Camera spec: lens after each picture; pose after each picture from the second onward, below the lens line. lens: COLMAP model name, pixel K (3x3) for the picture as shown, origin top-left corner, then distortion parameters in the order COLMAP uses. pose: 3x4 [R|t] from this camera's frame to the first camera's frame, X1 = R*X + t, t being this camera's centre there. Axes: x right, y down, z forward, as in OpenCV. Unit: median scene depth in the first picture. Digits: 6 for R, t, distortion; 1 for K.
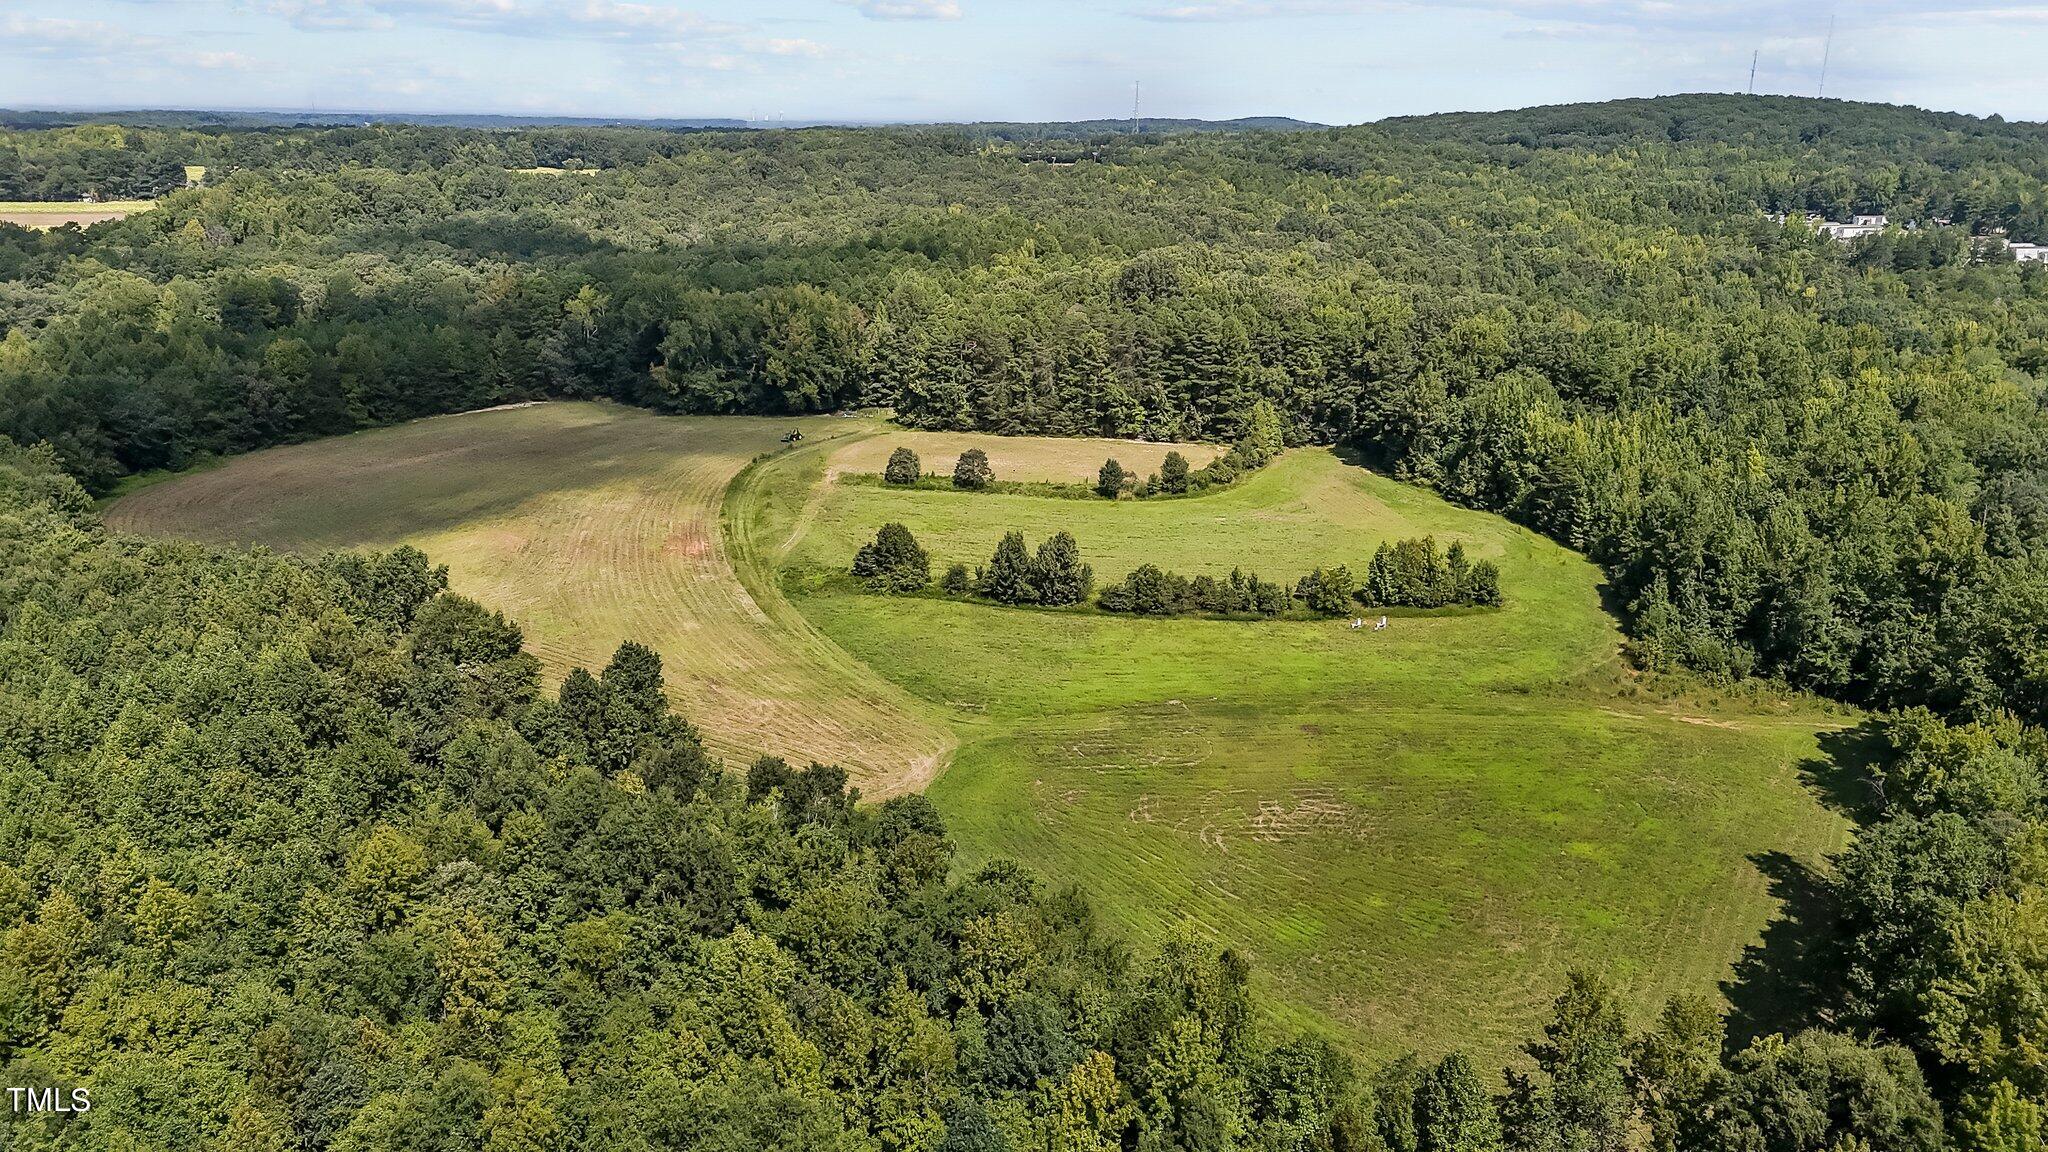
lens RADIAL K [[1501.1, 0, 1027.3], [0, 1501.1, 582.1], [0, 0, 1]] dist [0.107199, -0.124305]
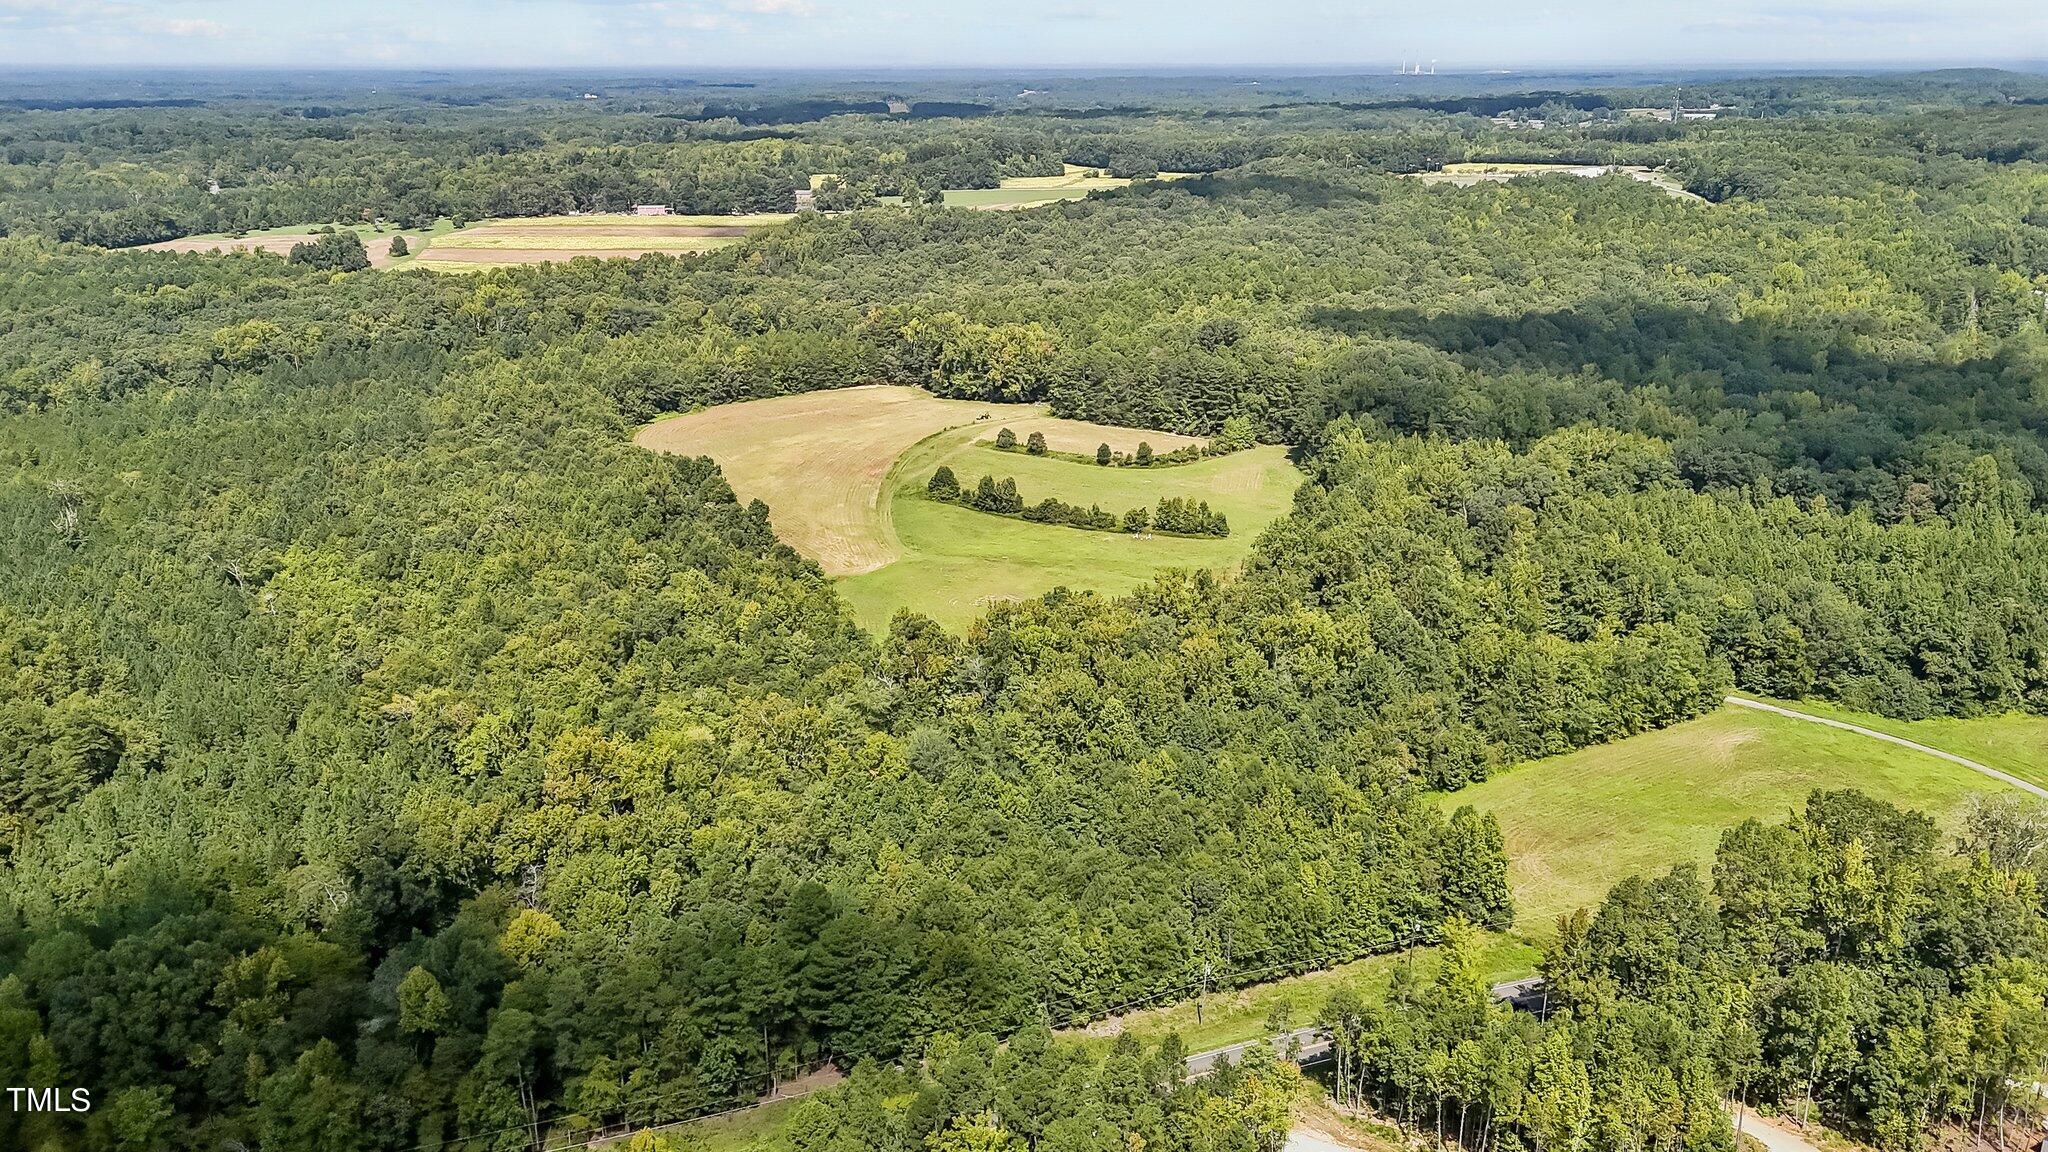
lens RADIAL K [[1537.1, 0, 1026.9], [0, 1537.1, 582.3], [0, 0, 1]] dist [0.086521, -0.086461]
pose [[0.919105, 0.111495, -0.377908, 0.636806], [-0.101954, 0.993760, 0.045230, 0.008291], [0.380592, -0.003042, 0.924738, -0.675451]]
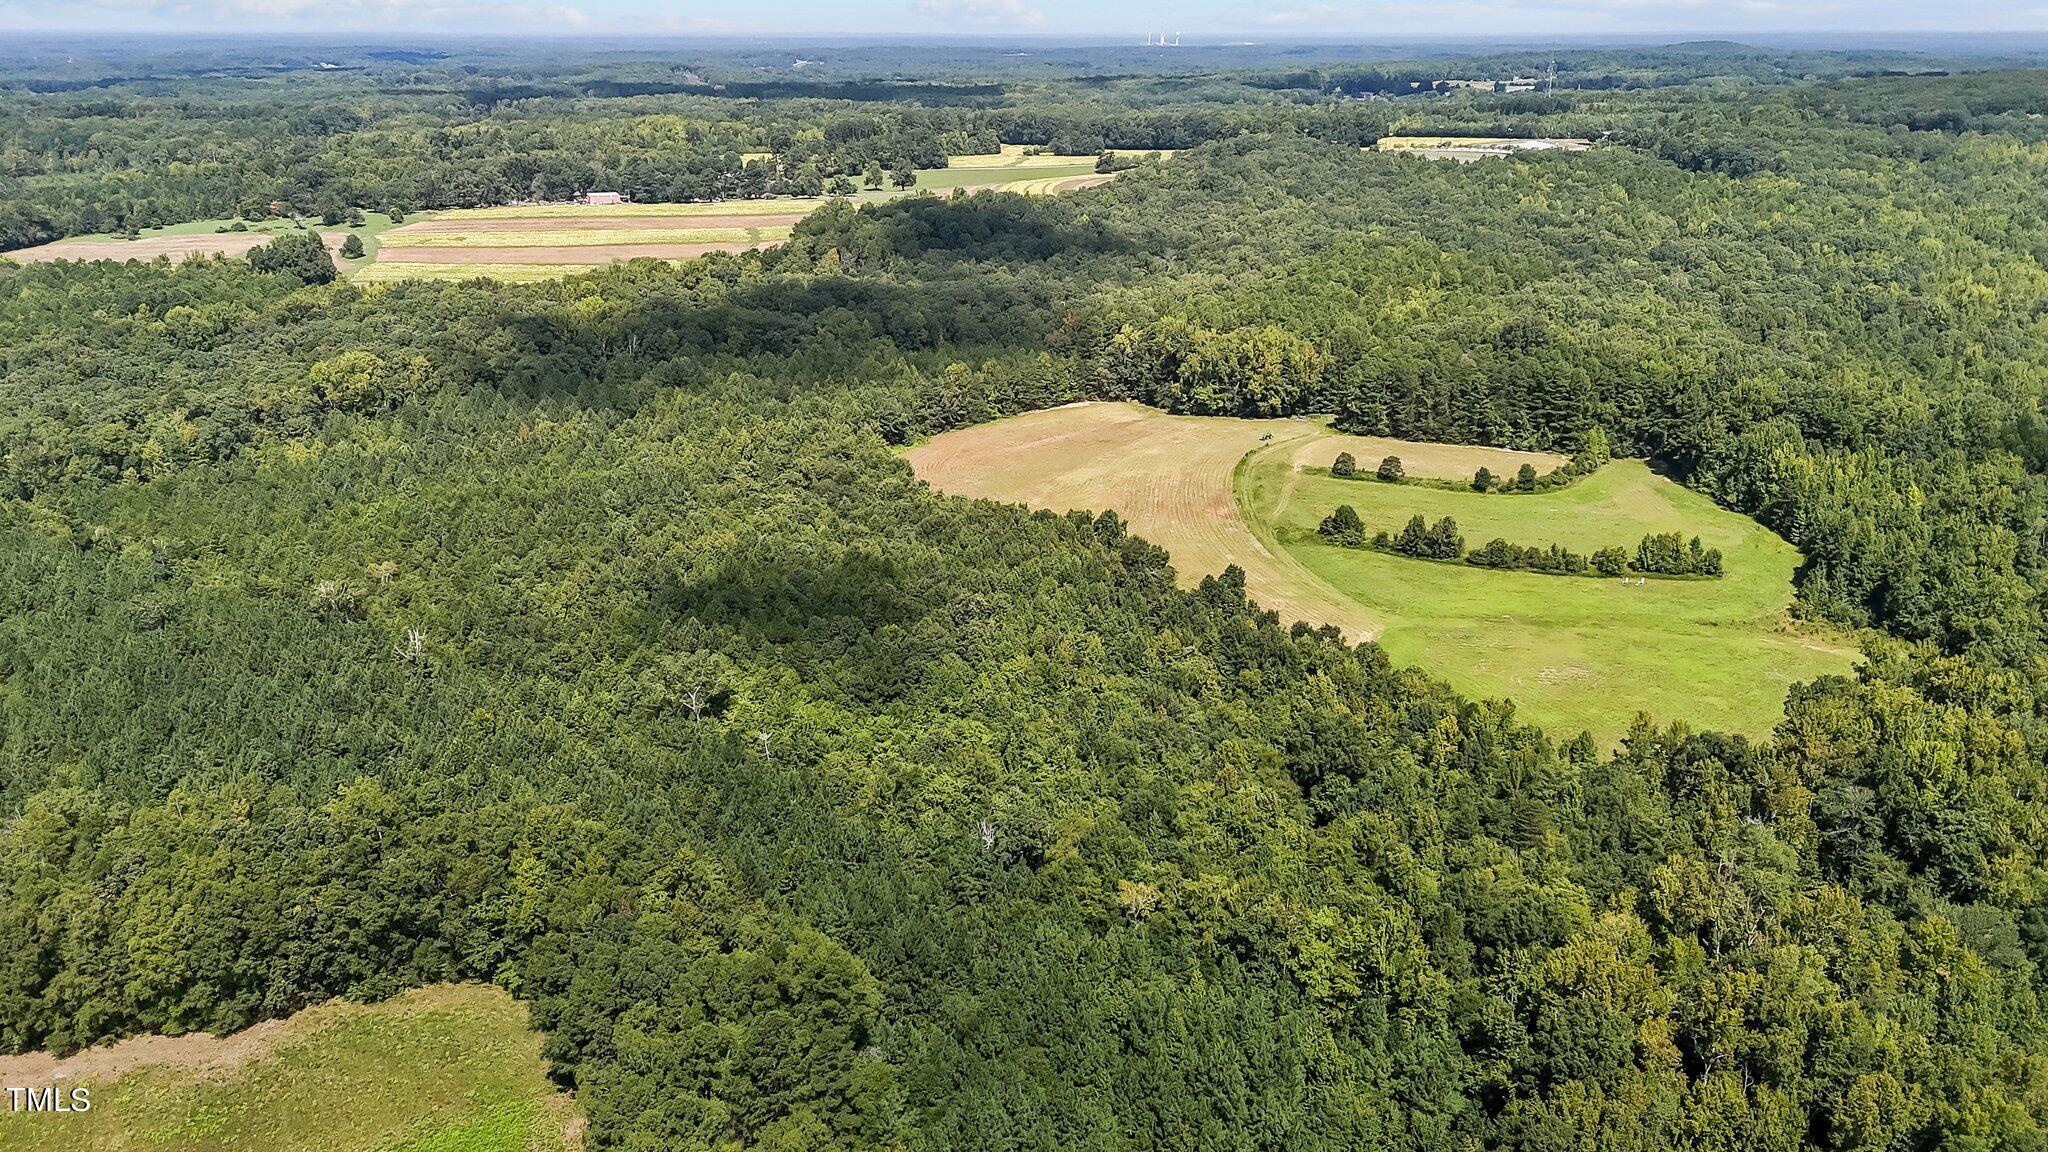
lens RADIAL K [[1537.1, 0, 1026.9], [0, 1537.1, 582.3], [0, 0, 1]] dist [0.086521, -0.086461]
pose [[0.970624, 0.068097, -0.230765, -0.023506], [-0.058137, 0.997071, 0.049695, -0.013995], [0.233473, -0.034820, 0.971740, -0.641656]]
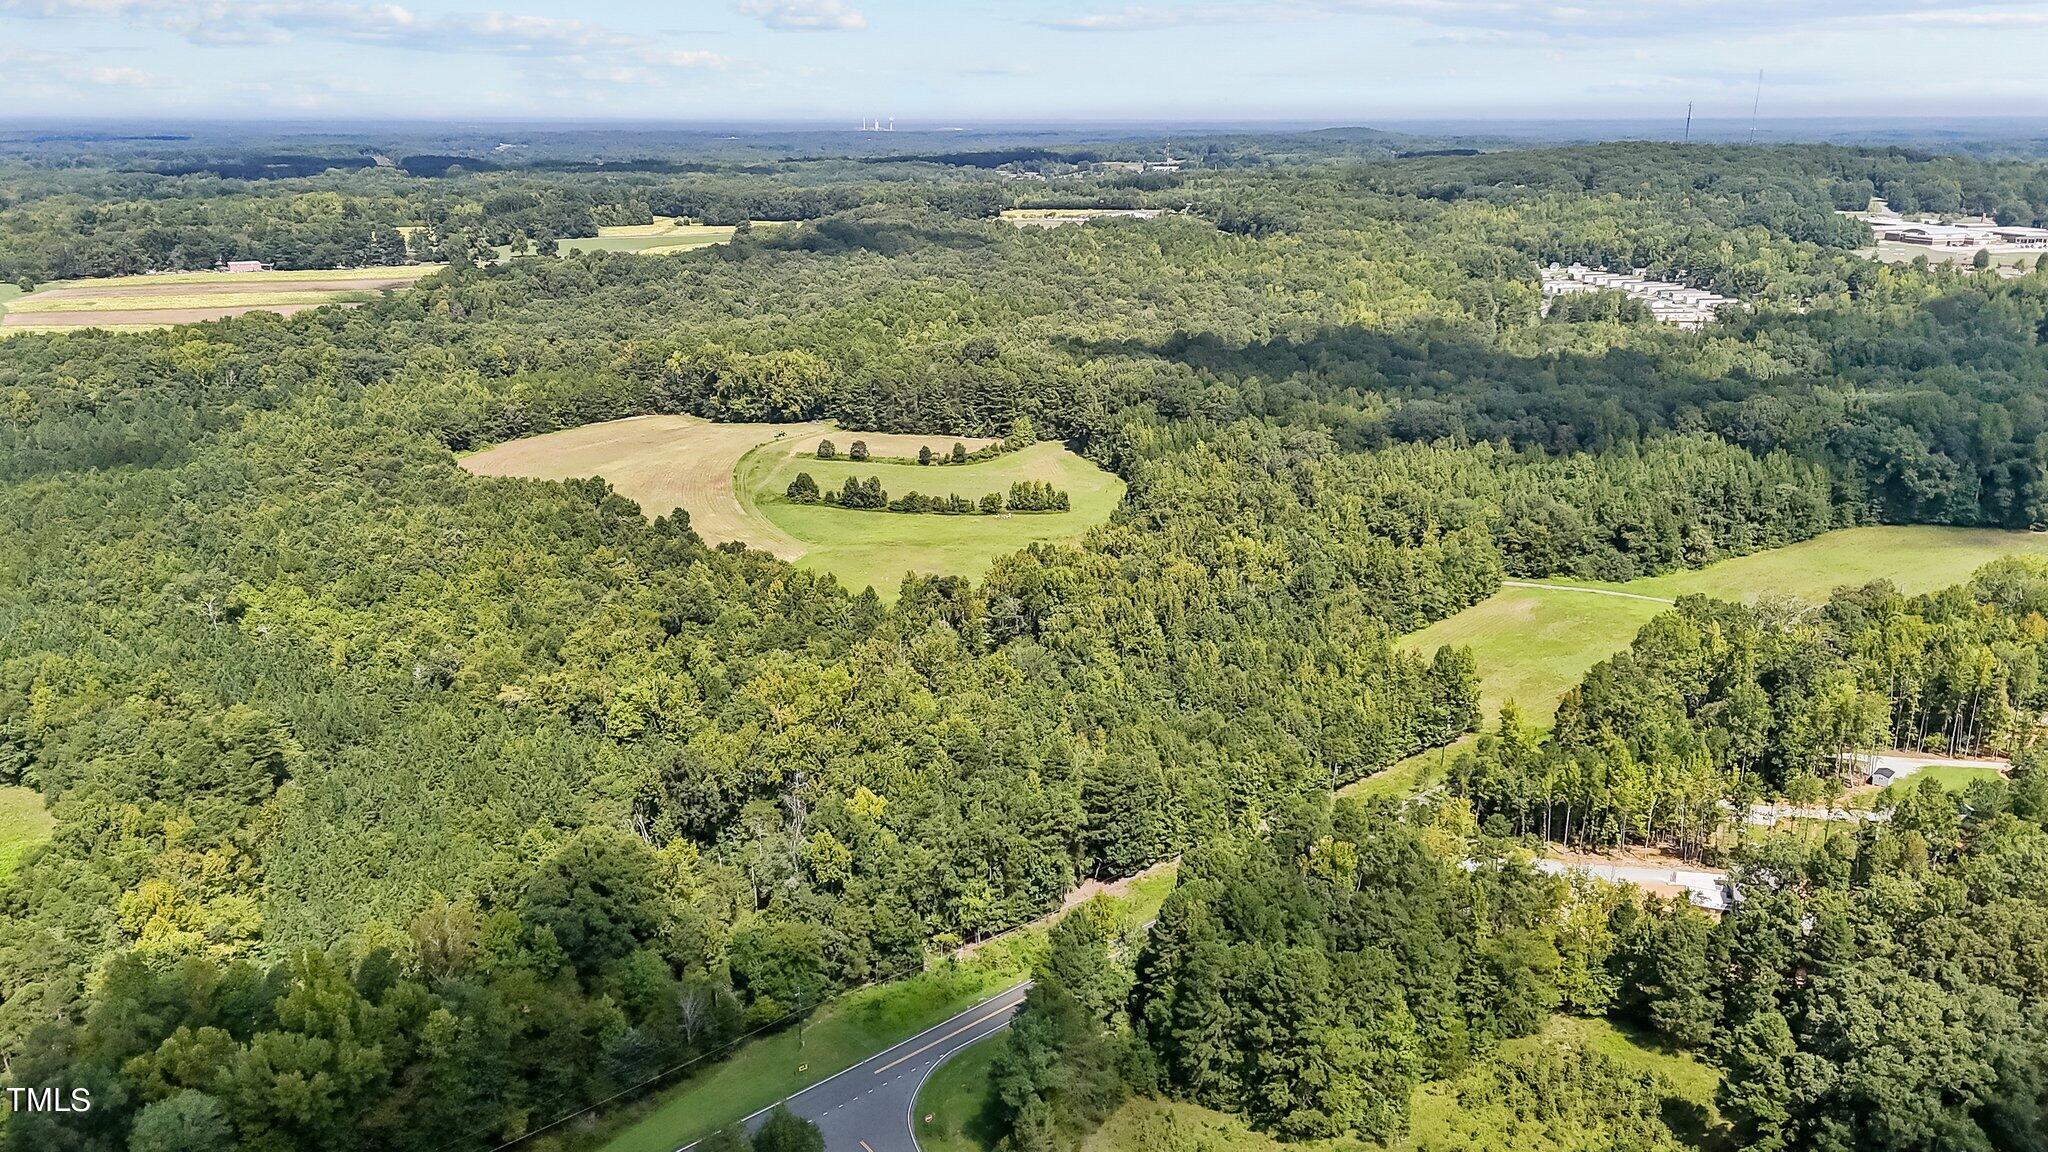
lens RADIAL K [[1515.3, 0, 1027.7], [0, 1515.3, 578.6], [0, 0, 1]] dist [0.088256, -0.088690]
pose [[0.997399, 0.006765, -0.071767, 0.322528], [-0.007012, 0.999970, -0.003190, 0.097786], [0.071743, 0.003685, 0.997416, -0.972567]]
